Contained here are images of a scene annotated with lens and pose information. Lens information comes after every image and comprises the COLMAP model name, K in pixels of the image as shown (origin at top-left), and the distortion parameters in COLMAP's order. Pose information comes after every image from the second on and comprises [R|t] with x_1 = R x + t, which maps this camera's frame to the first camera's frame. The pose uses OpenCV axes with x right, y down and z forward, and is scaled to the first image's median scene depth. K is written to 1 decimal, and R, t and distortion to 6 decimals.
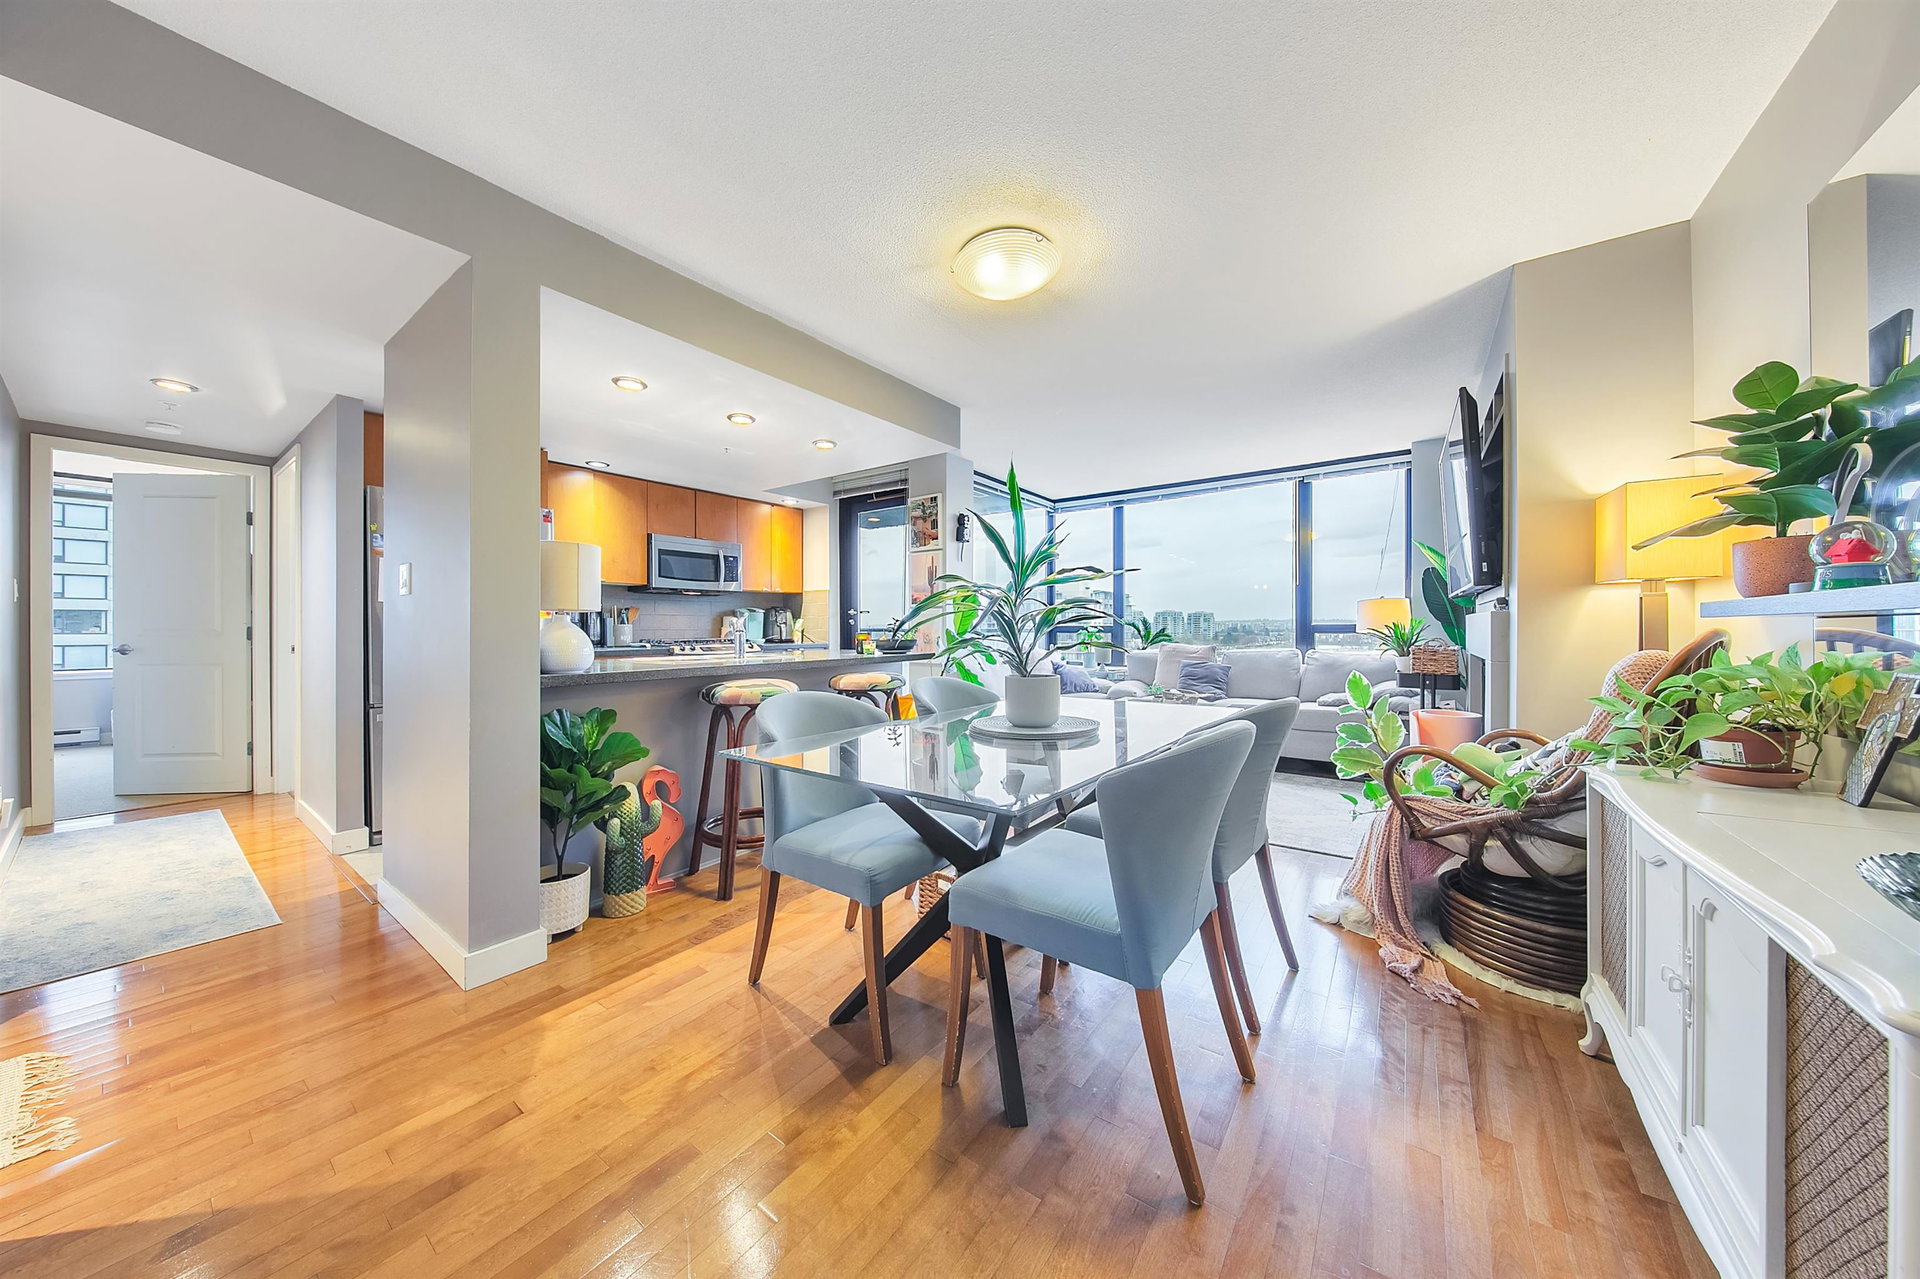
lens RADIAL K [[586.1, 0, 981.2], [0, 586.1, 630.1], [0, 0, 1]] dist [0.000010, -0.000028]
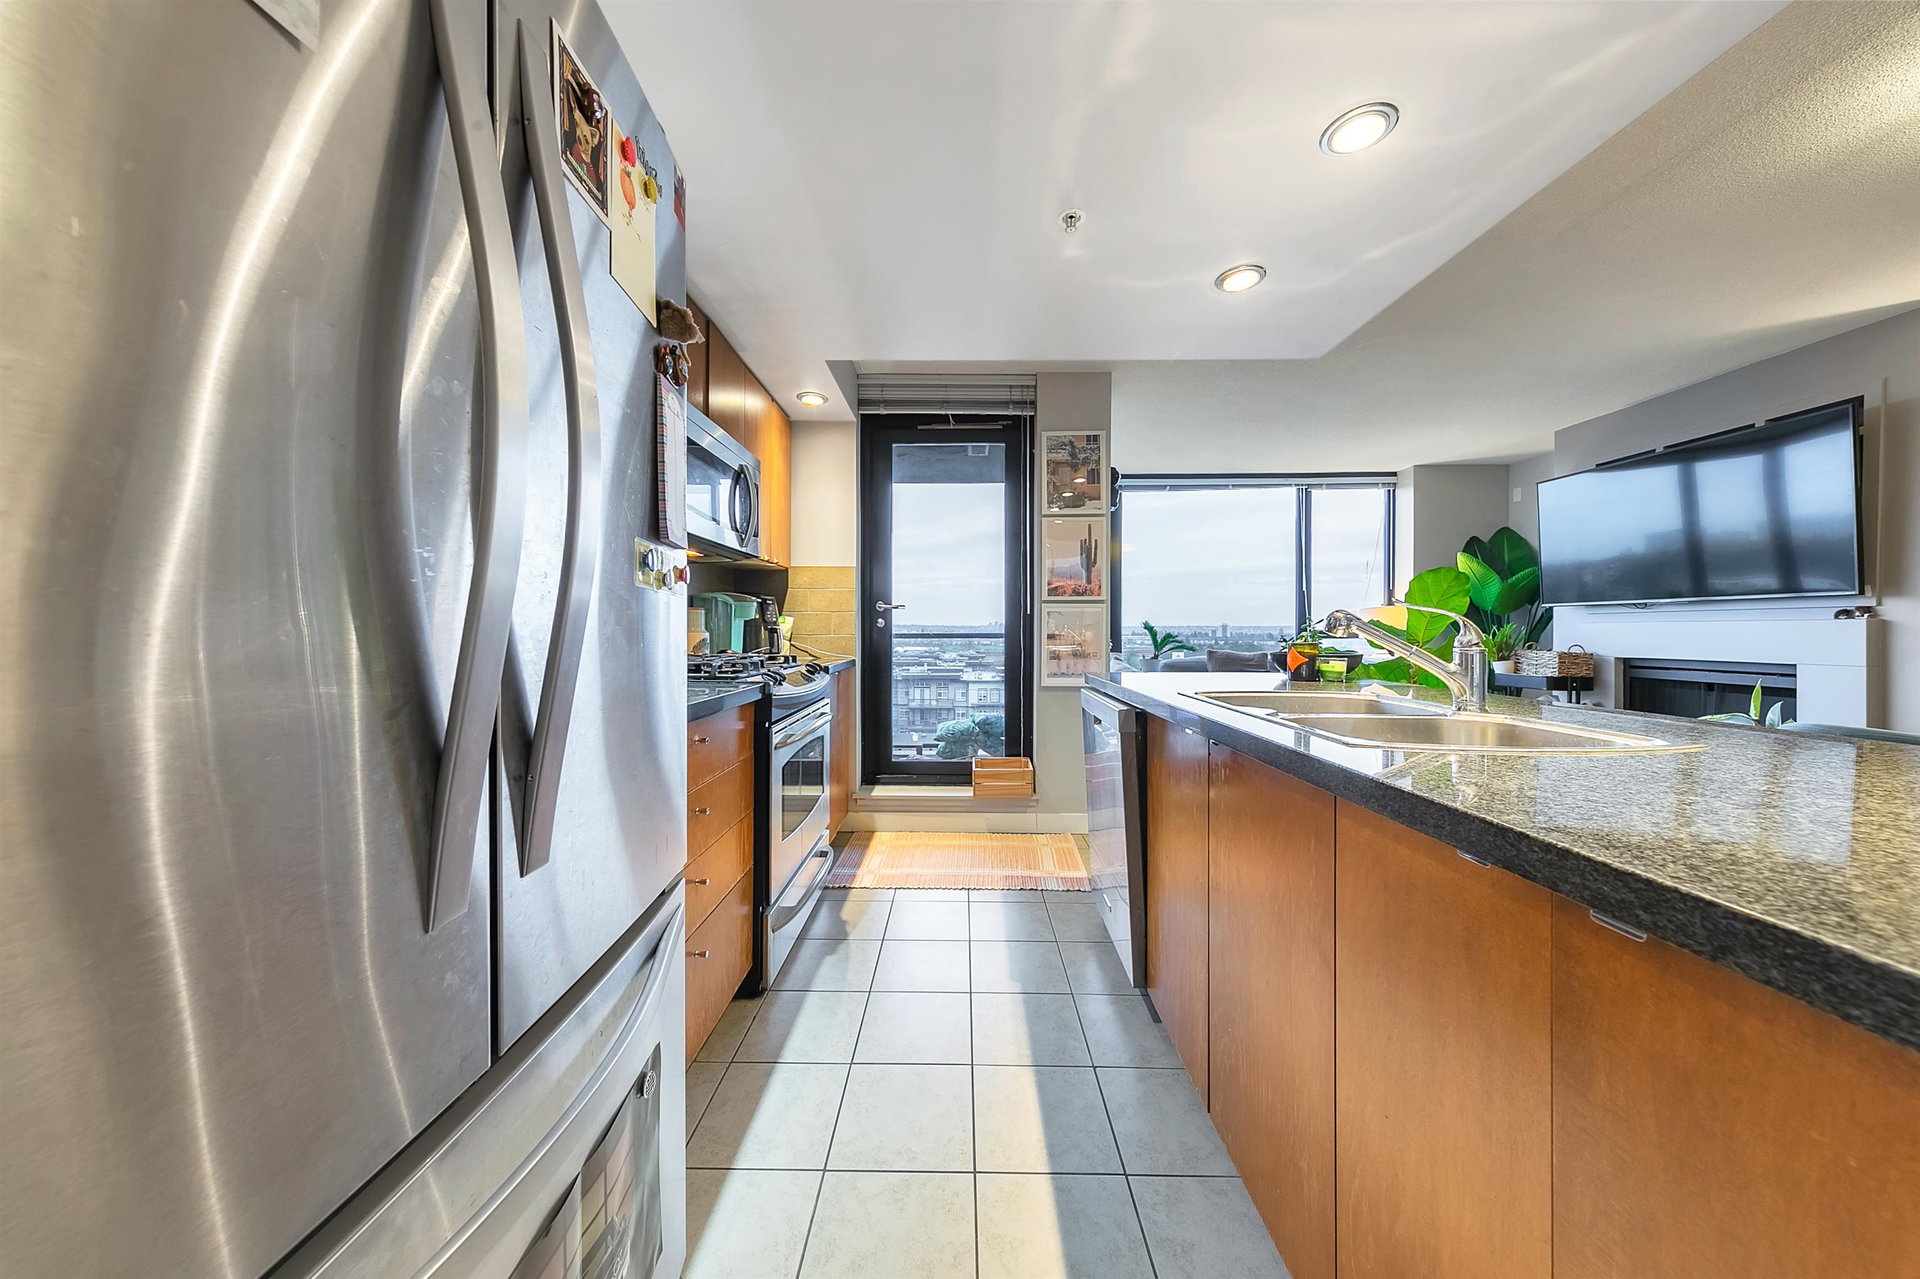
lens RADIAL K [[588.9, 0, 962.7], [0, 588.9, 639.0], [0, 0, 1]] dist [0.001305, 0.000050]
pose [[0.845226, -0.002638, 0.534403, -0.531374], [-0.000740, 0.999981, 0.006107, -0.001003], [-0.534409, -0.005557, 0.845208, 0.488436]]
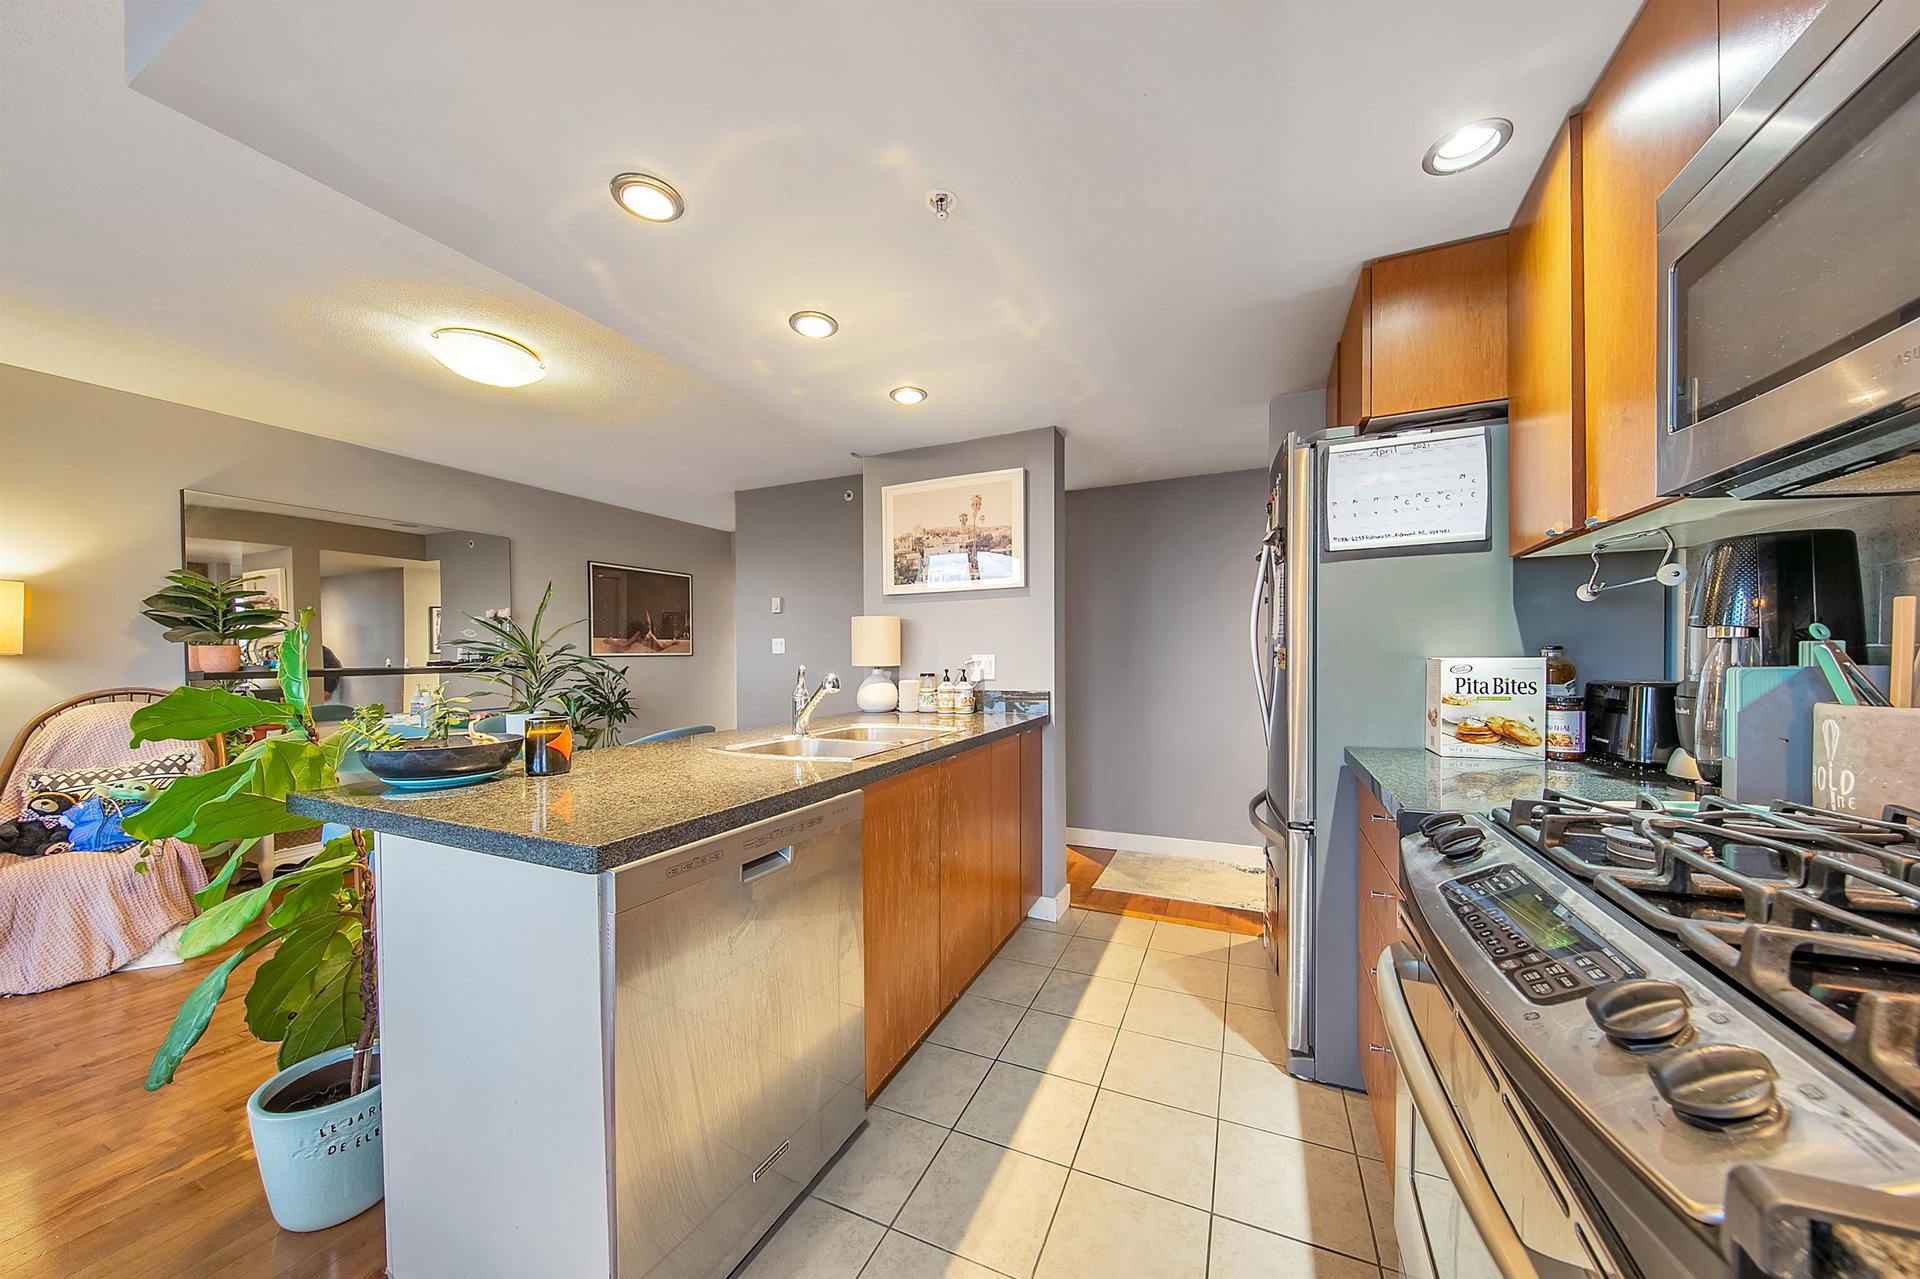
lens RADIAL K [[641.2, 0, 954.3], [0, 641.2, 664.7], [0, 0, 1]] dist [0.001062, 0.000057]
pose [[-0.992209, 0.004064, -0.124517, -0.284268], [0.001503, 0.999786, 0.020652, -0.024260], [0.124574, 0.020304, -0.992003, 1.009186]]
